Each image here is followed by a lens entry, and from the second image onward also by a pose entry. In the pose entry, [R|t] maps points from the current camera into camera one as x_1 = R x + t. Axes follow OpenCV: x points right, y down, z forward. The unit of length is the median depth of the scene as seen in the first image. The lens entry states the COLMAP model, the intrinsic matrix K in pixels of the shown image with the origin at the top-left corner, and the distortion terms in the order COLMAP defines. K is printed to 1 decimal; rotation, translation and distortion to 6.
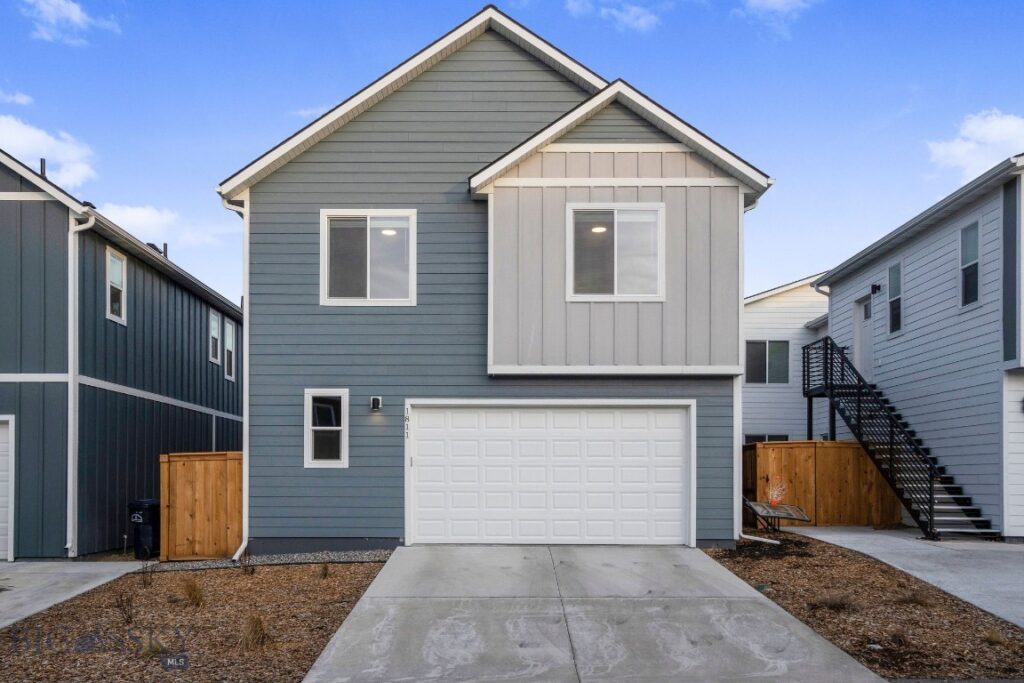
lens RADIAL K [[780.0, 0, 510.0], [0, 780.0, 374.9], [0, 0, 1]] dist [0.005128, 0.004774]
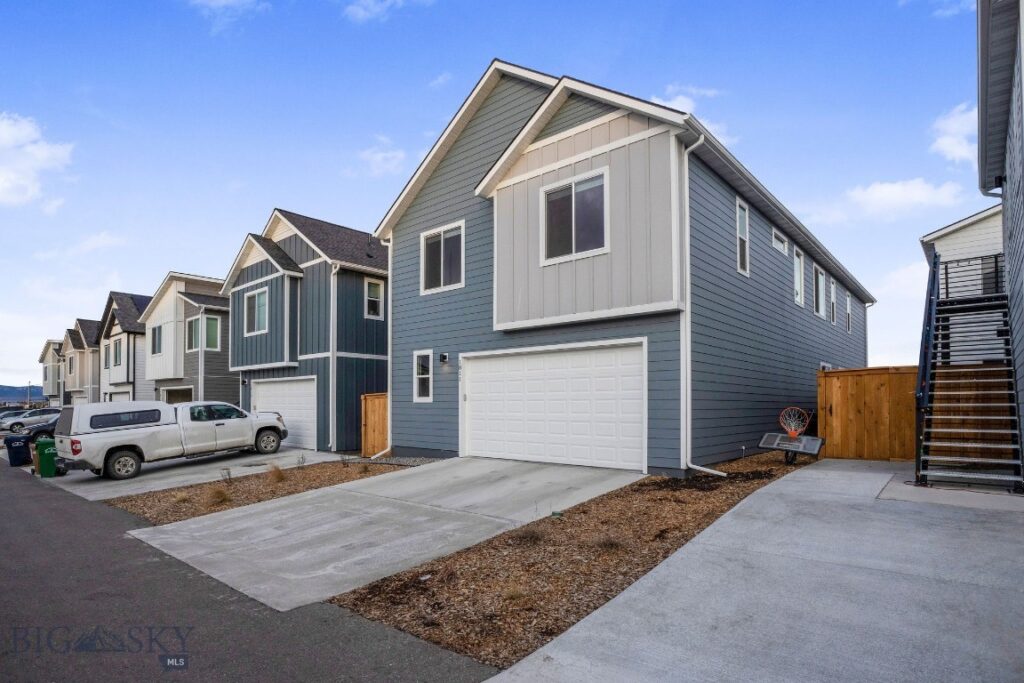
lens RADIAL K [[548.7, 0, 512.0], [0, 548.7, 341.5], [0, 0, 1]] dist [-0.017279, -0.000460]
pose [[0.749934, -0.079410, -0.656729, 0.602492], [0.091585, 0.995672, -0.015810, 0.033385], [0.655142, -0.048290, 0.753961, 0.310678]]
